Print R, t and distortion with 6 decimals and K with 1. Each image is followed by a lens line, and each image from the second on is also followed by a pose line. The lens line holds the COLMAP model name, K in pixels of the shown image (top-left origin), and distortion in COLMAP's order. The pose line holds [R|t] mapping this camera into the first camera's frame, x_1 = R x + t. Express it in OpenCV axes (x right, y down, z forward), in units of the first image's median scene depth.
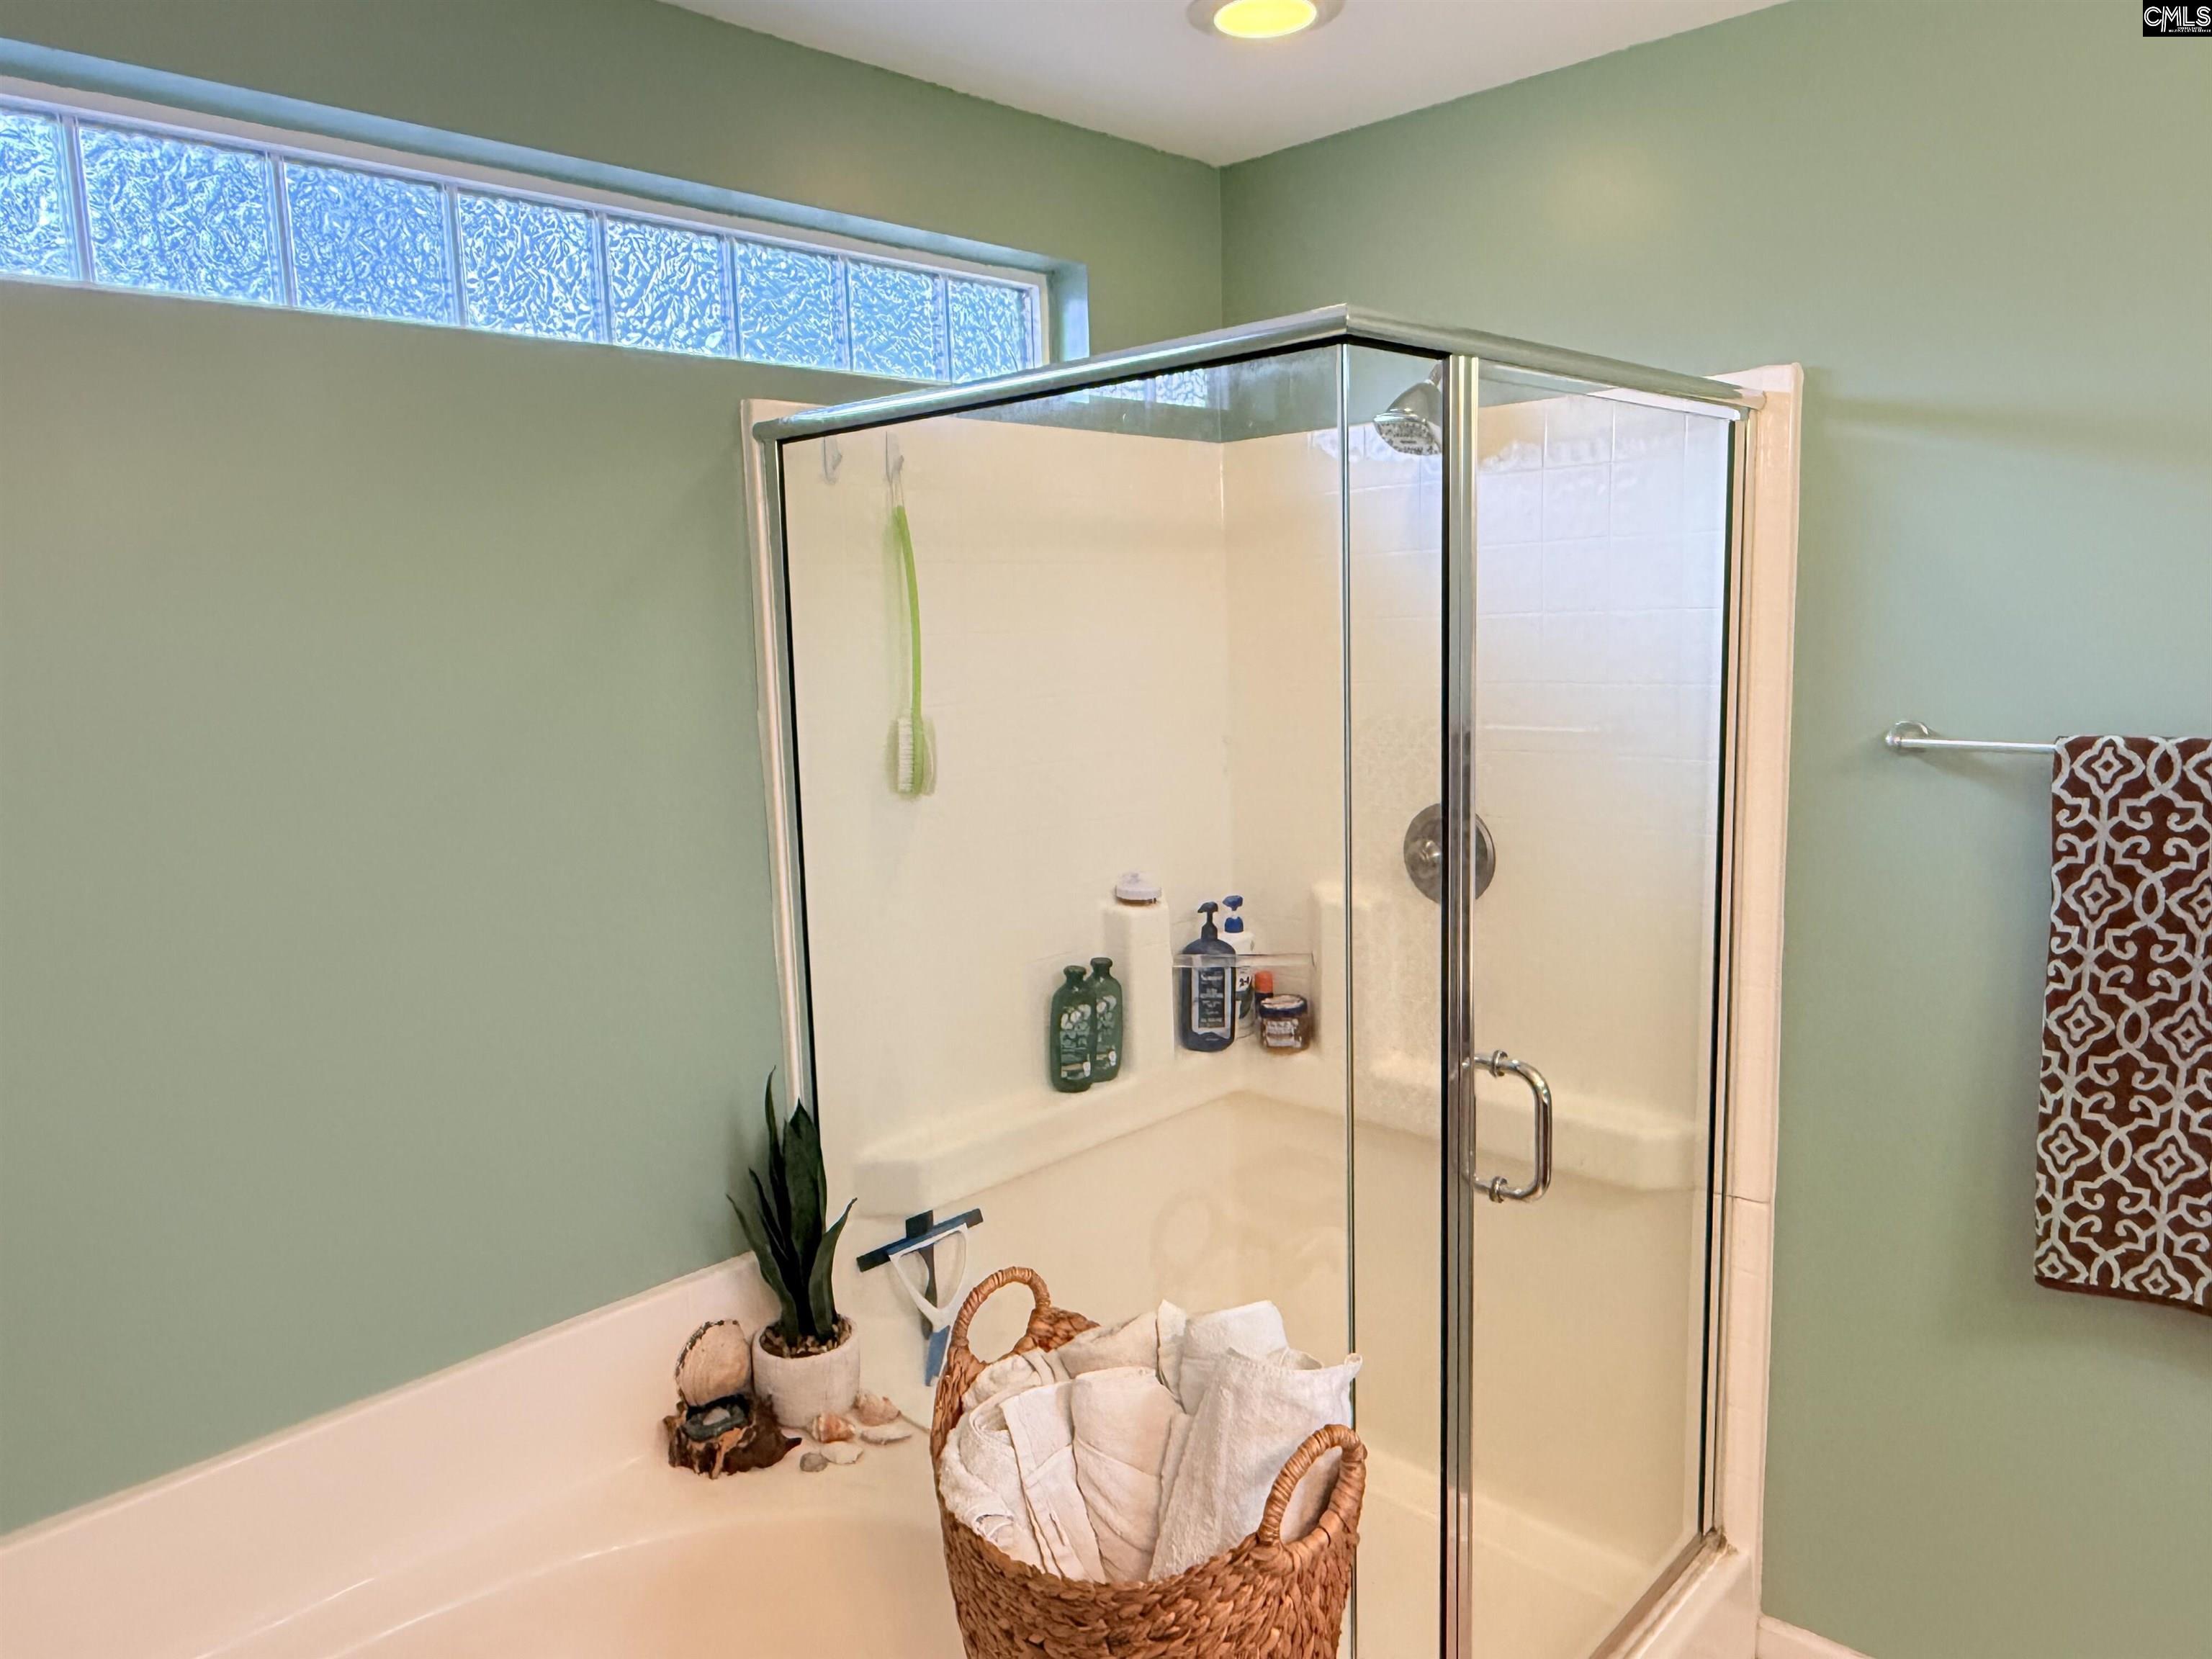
lens RADIAL K [[1461.0, 0, 1103.4], [0, 1461.0, 829.8], [0, 0, 1]] dist [-0.004322, 0.002915]
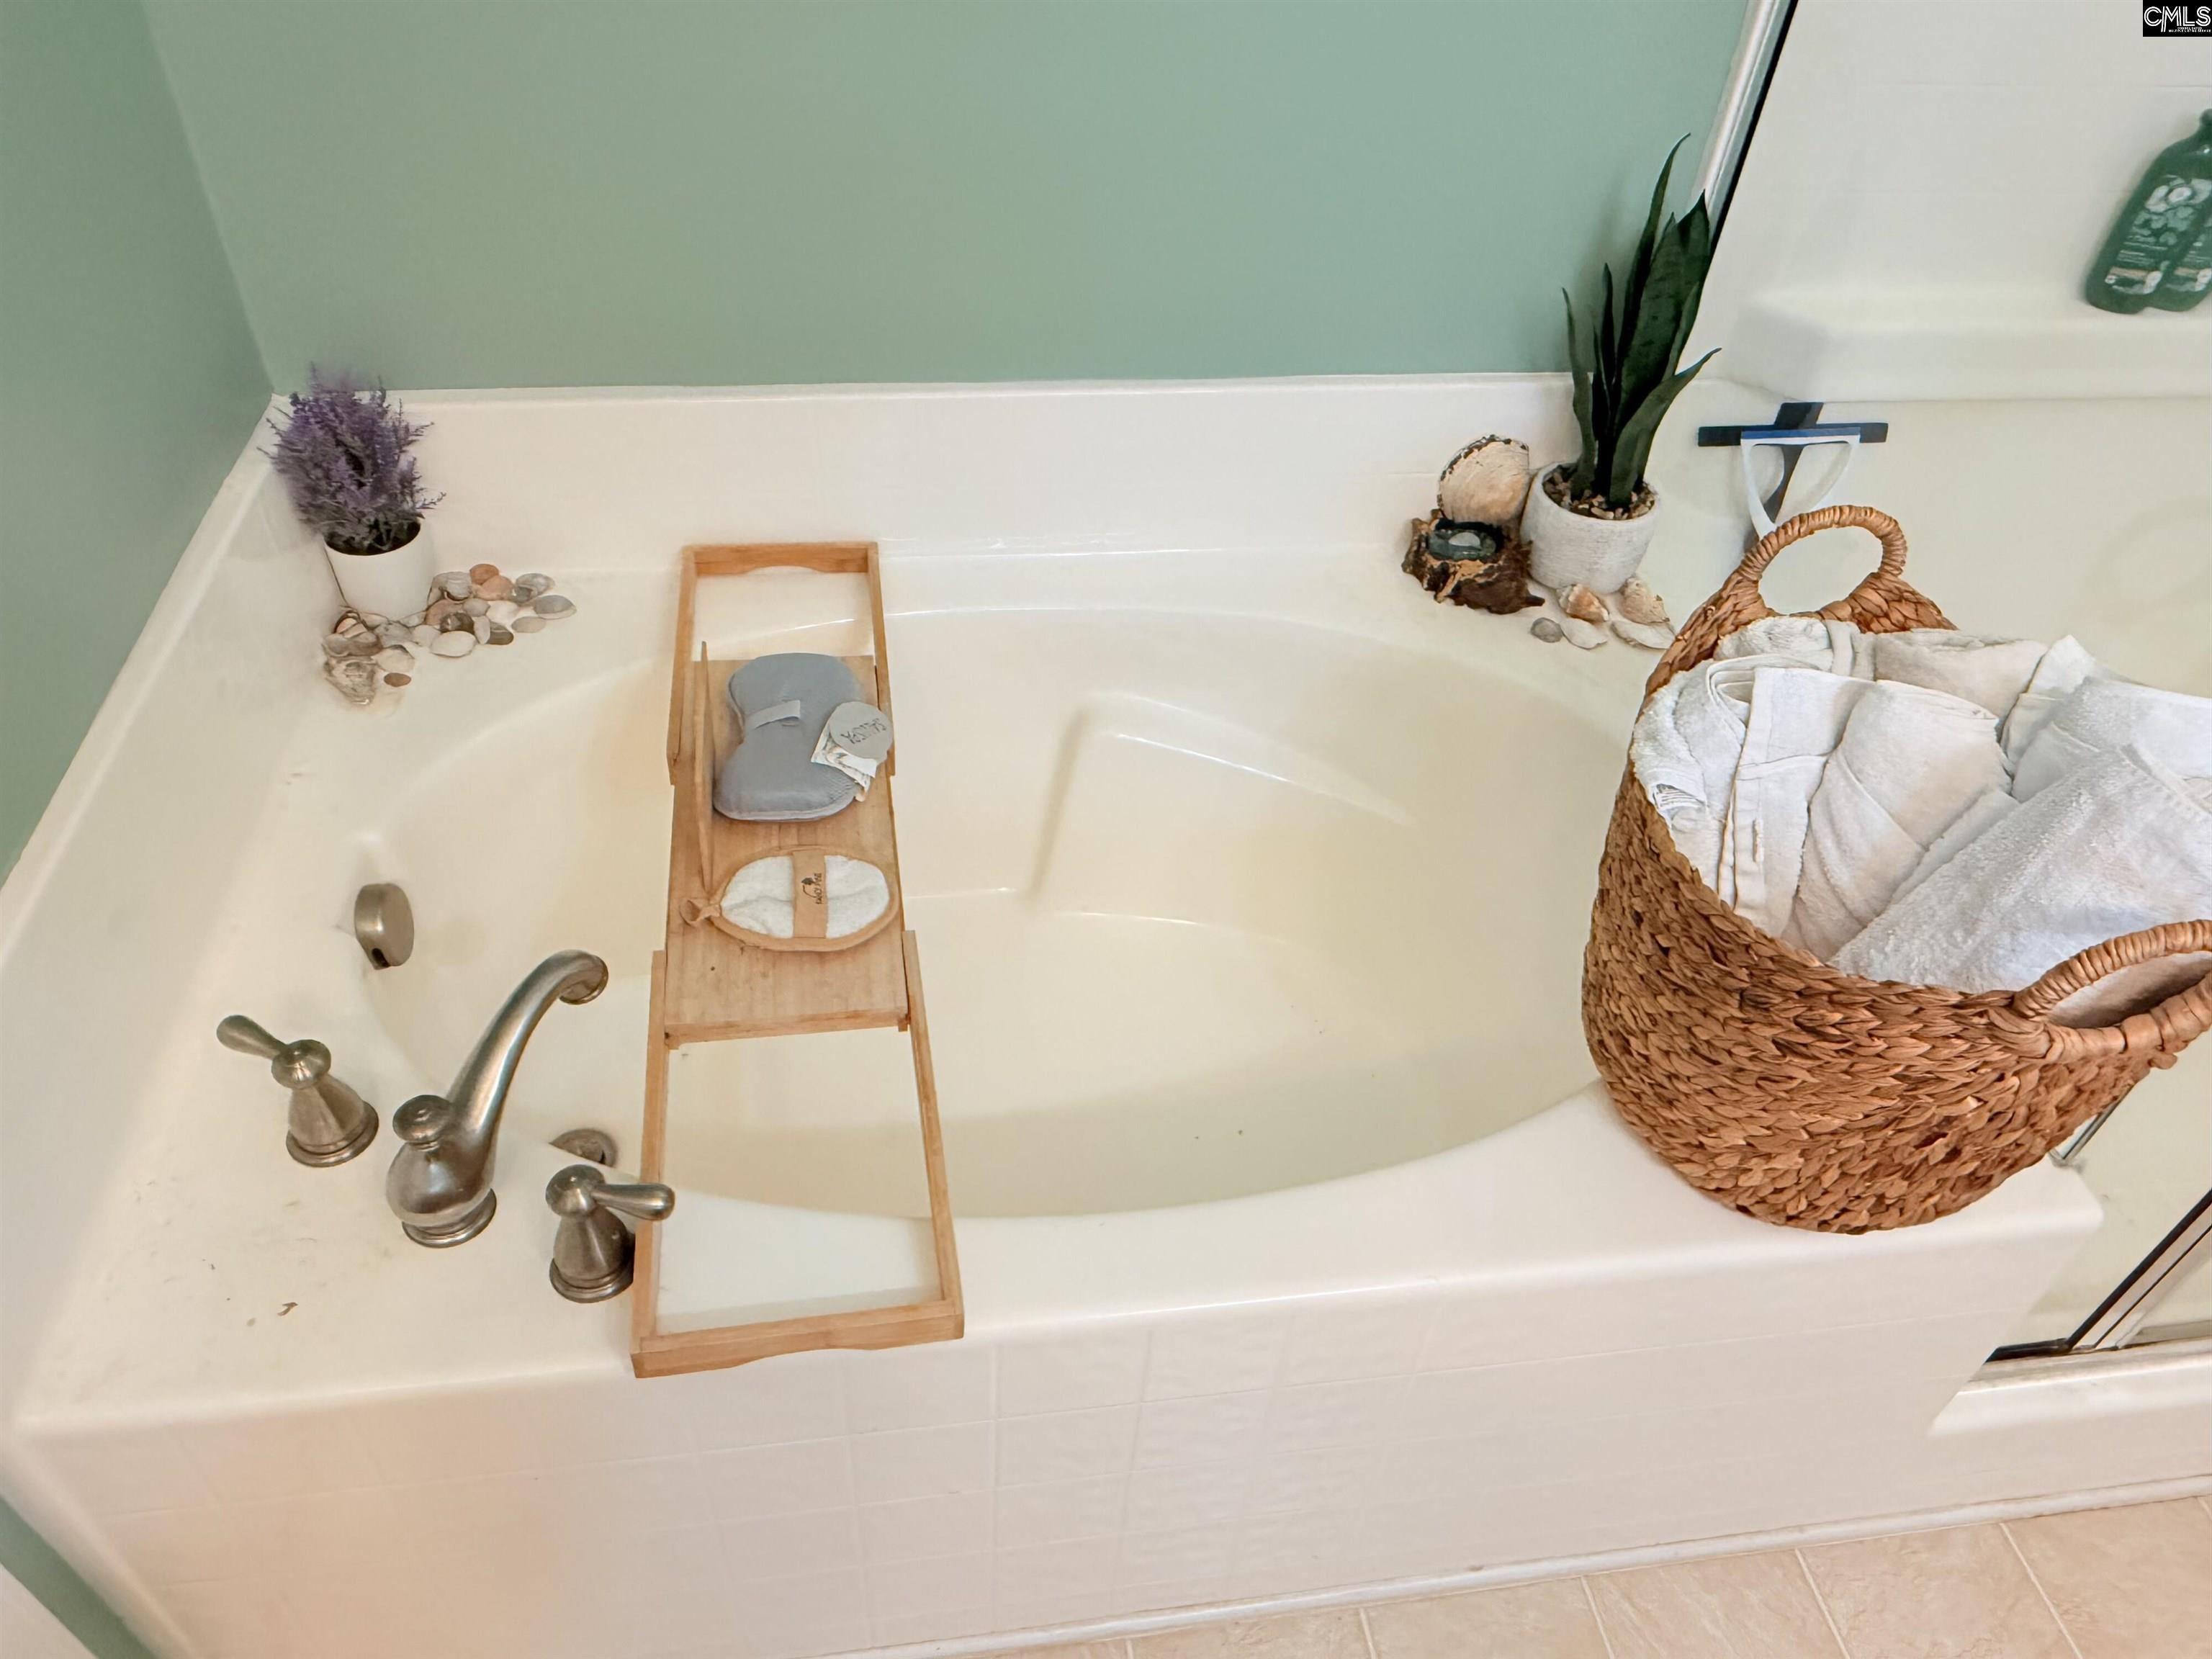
lens RADIAL K [[1461.0, 0, 1095.4], [0, 1461.0, 828.3], [0, 0, 1]] dist [-0.004322, 0.002915]
pose [[0.777905, 0.466364, -0.421151, 0.015991], [-0.153081, 0.790669, 0.592798, 0.059744], [0.609451, -0.396670, 0.686457, 0.221384]]
